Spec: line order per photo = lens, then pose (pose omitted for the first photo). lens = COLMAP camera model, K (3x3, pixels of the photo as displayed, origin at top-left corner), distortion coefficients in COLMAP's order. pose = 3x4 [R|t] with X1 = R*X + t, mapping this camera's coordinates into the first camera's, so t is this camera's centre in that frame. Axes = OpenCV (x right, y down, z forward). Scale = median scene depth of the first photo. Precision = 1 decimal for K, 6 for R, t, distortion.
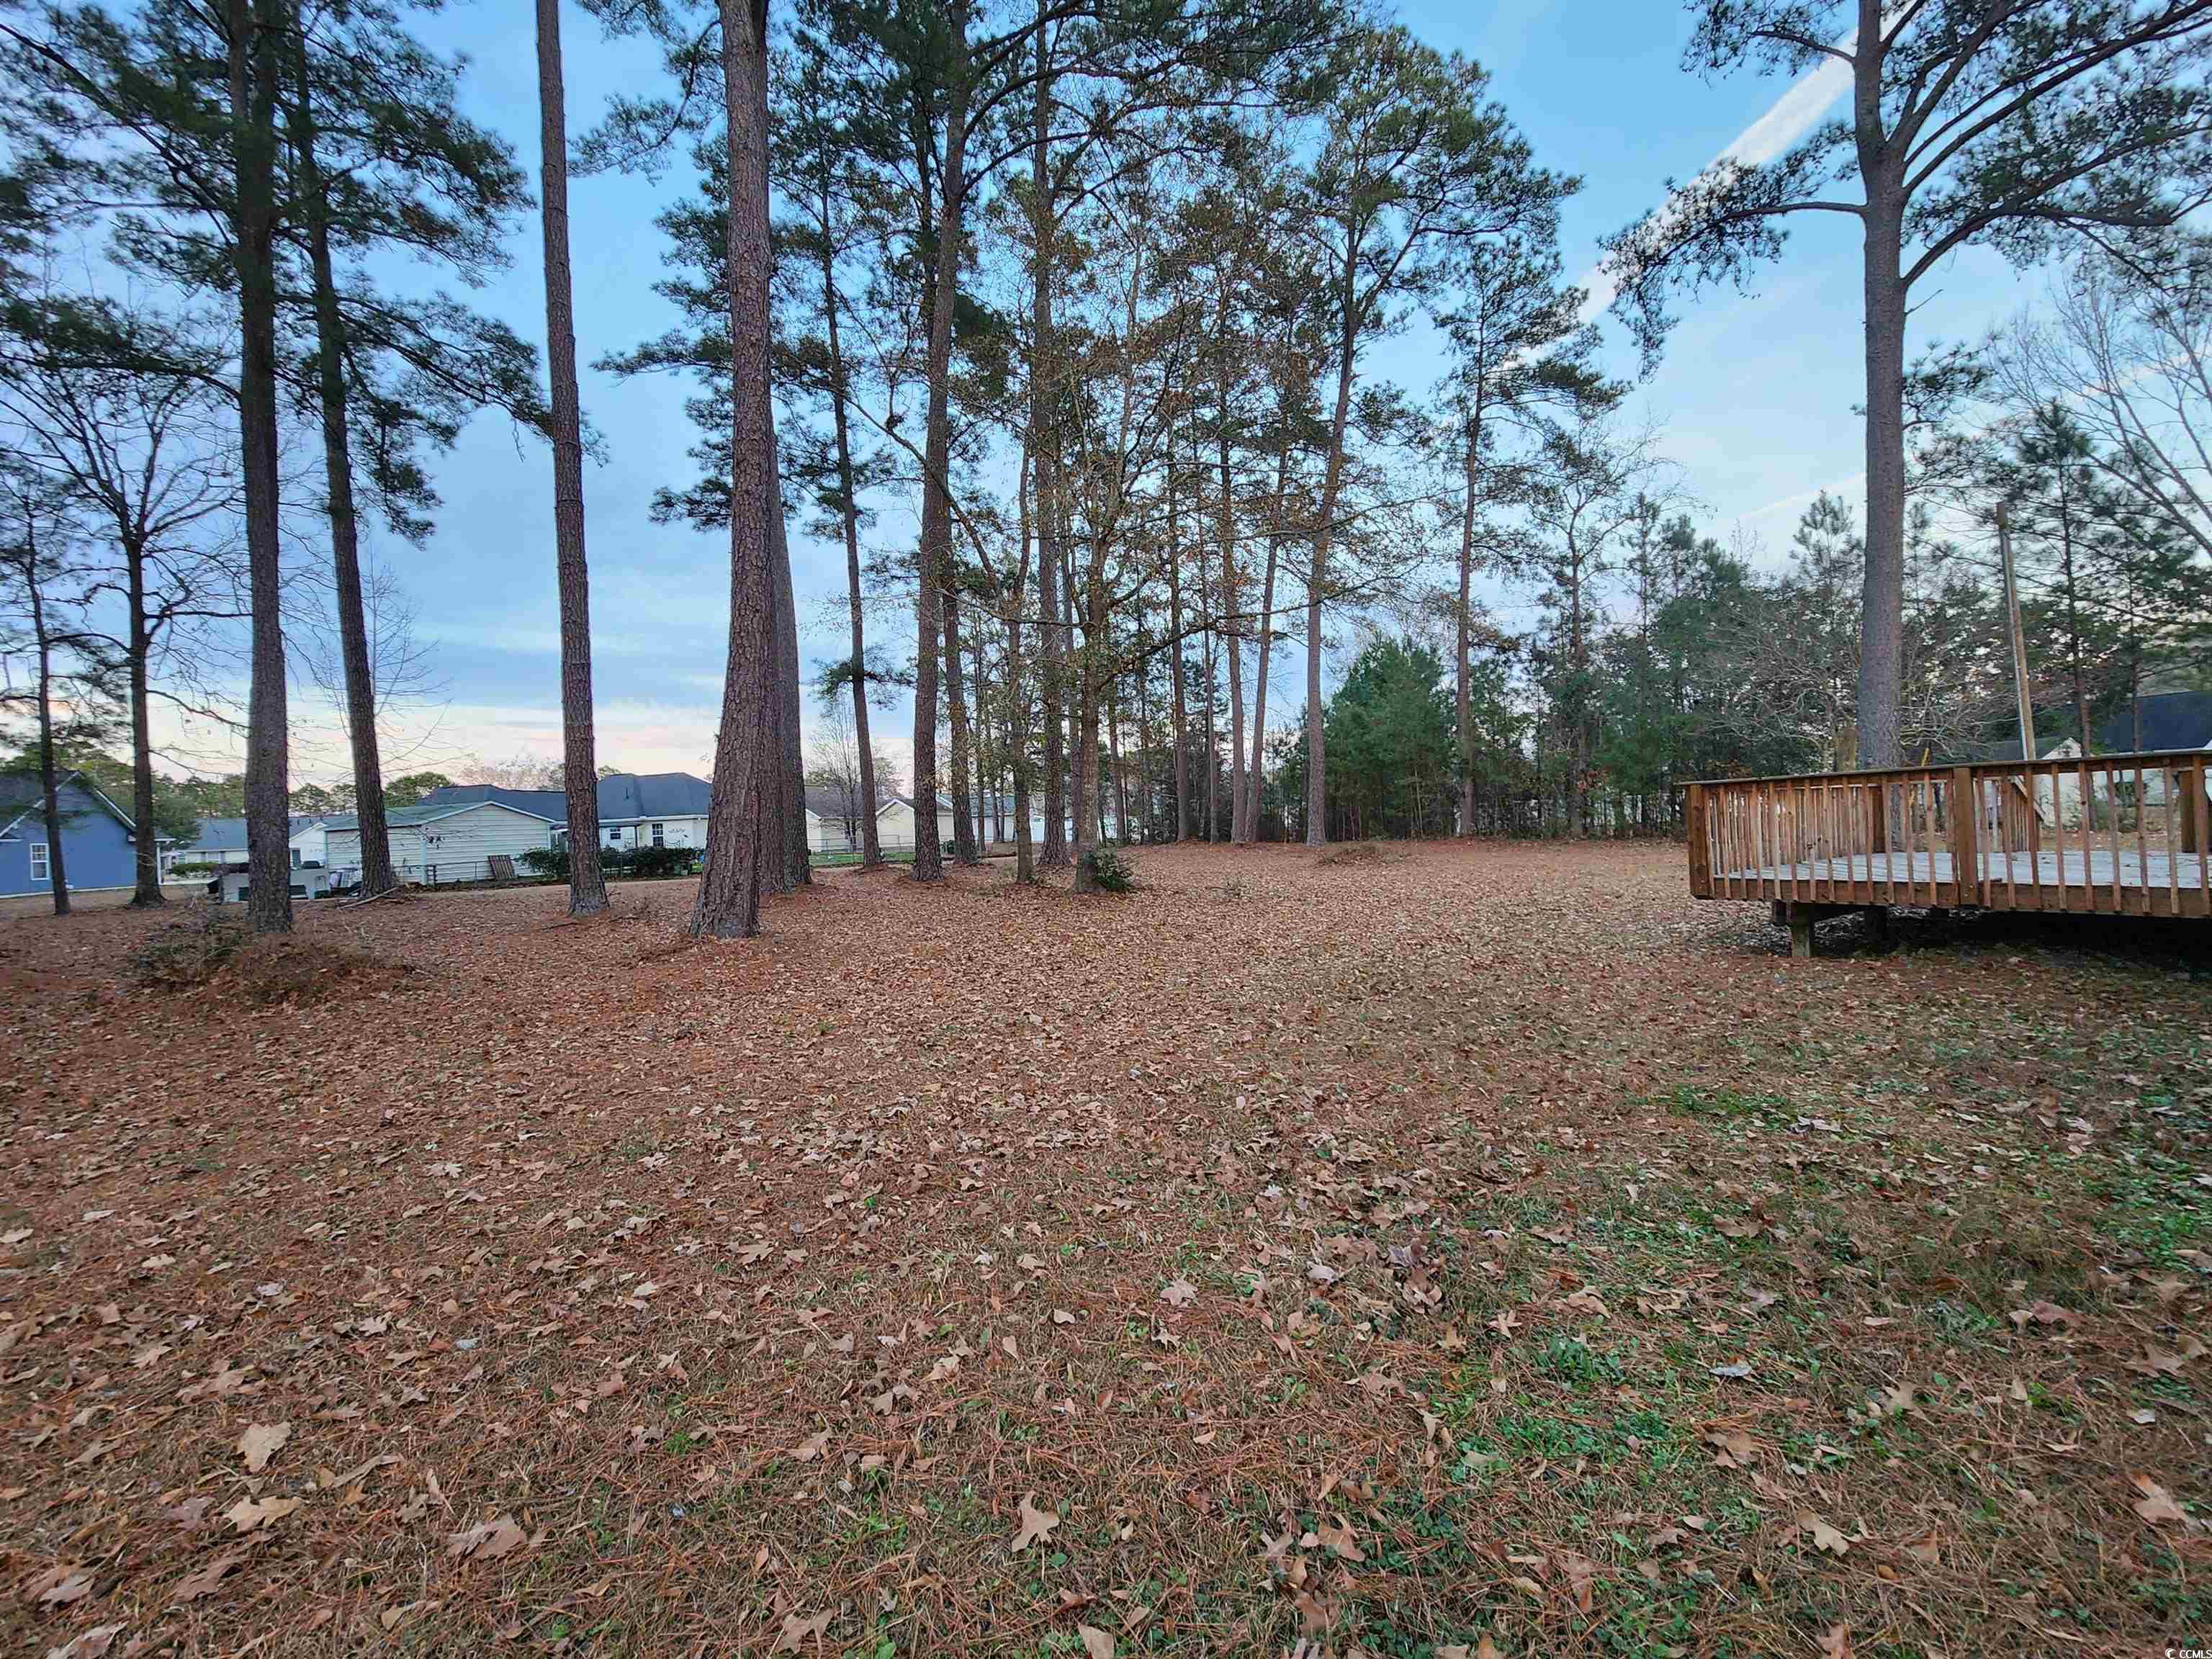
lens RADIAL K [[894.3, 0, 1109.9], [0, 894.3, 806.8], [0, 0, 1]] dist [0.018377, -0.011301]
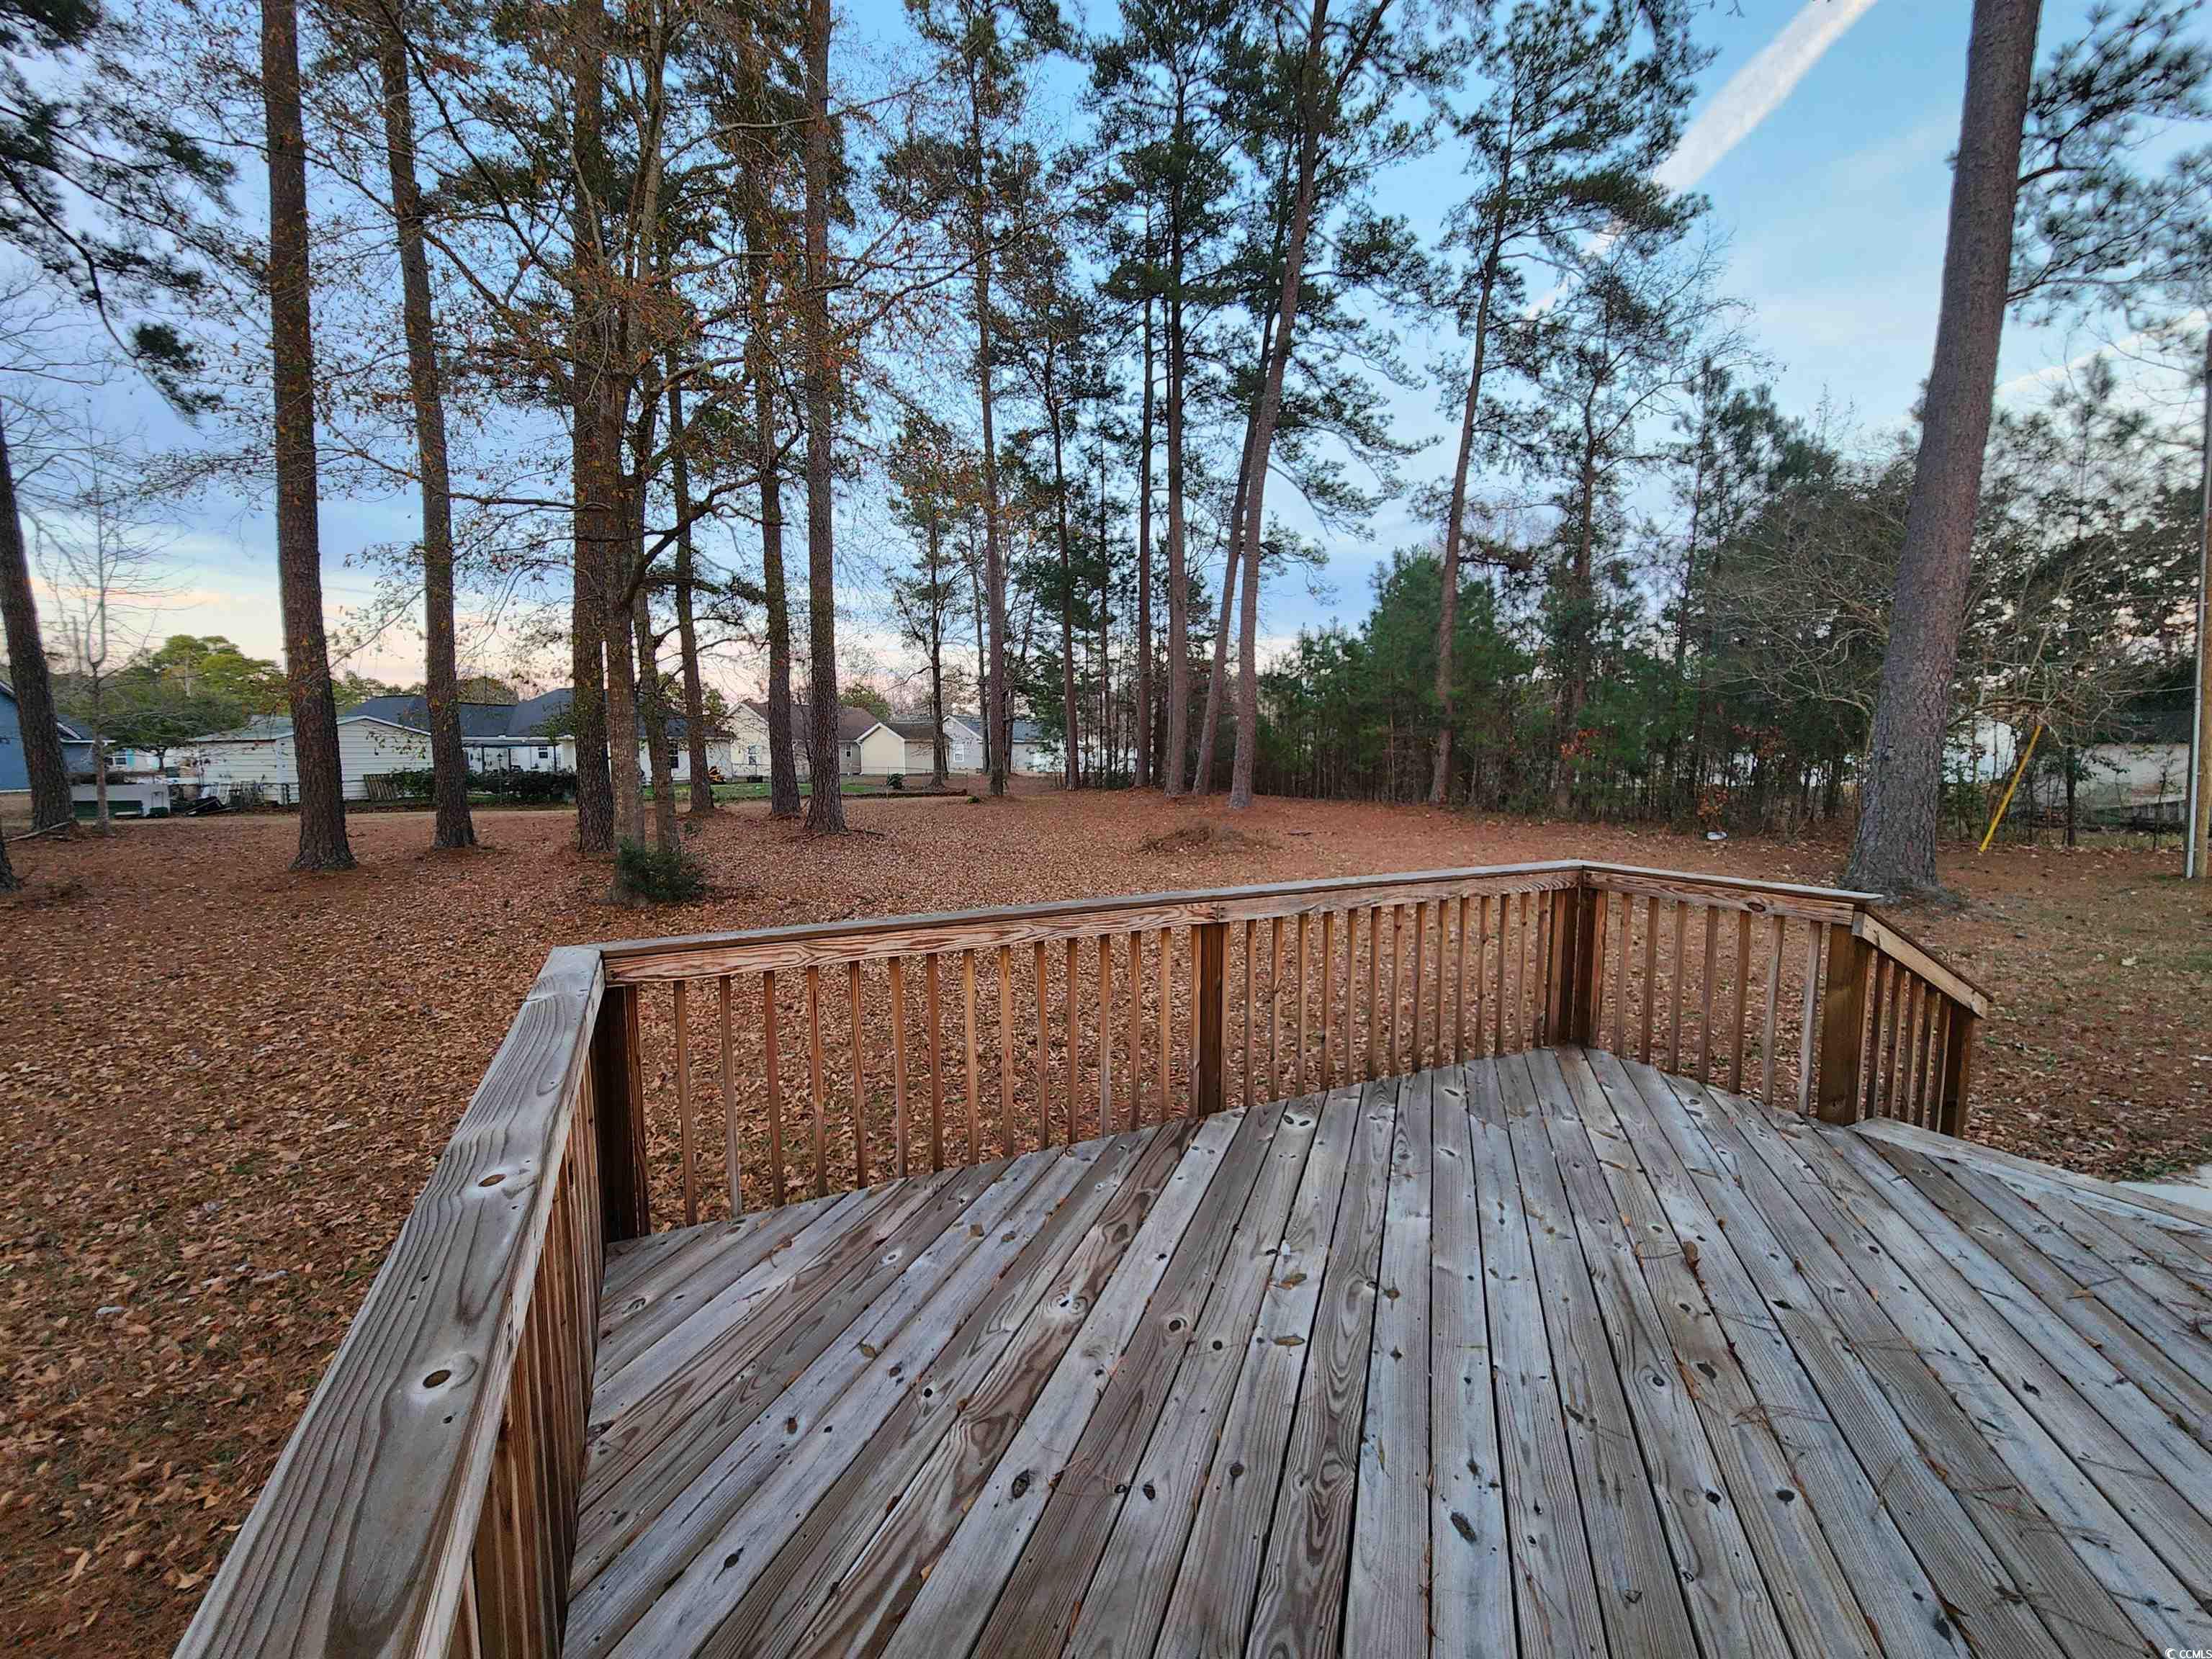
lens RADIAL K [[906.2, 0, 1102.5], [0, 906.2, 825.8], [0, 0, 1]] dist [-0.000778, 0.000020]
pose [[0.992045, 0.049219, -0.115860, 0.195853], [-0.037225, 0.993932, 0.103503, -0.020539], [0.120251, -0.098367, 0.987858, 0.158559]]
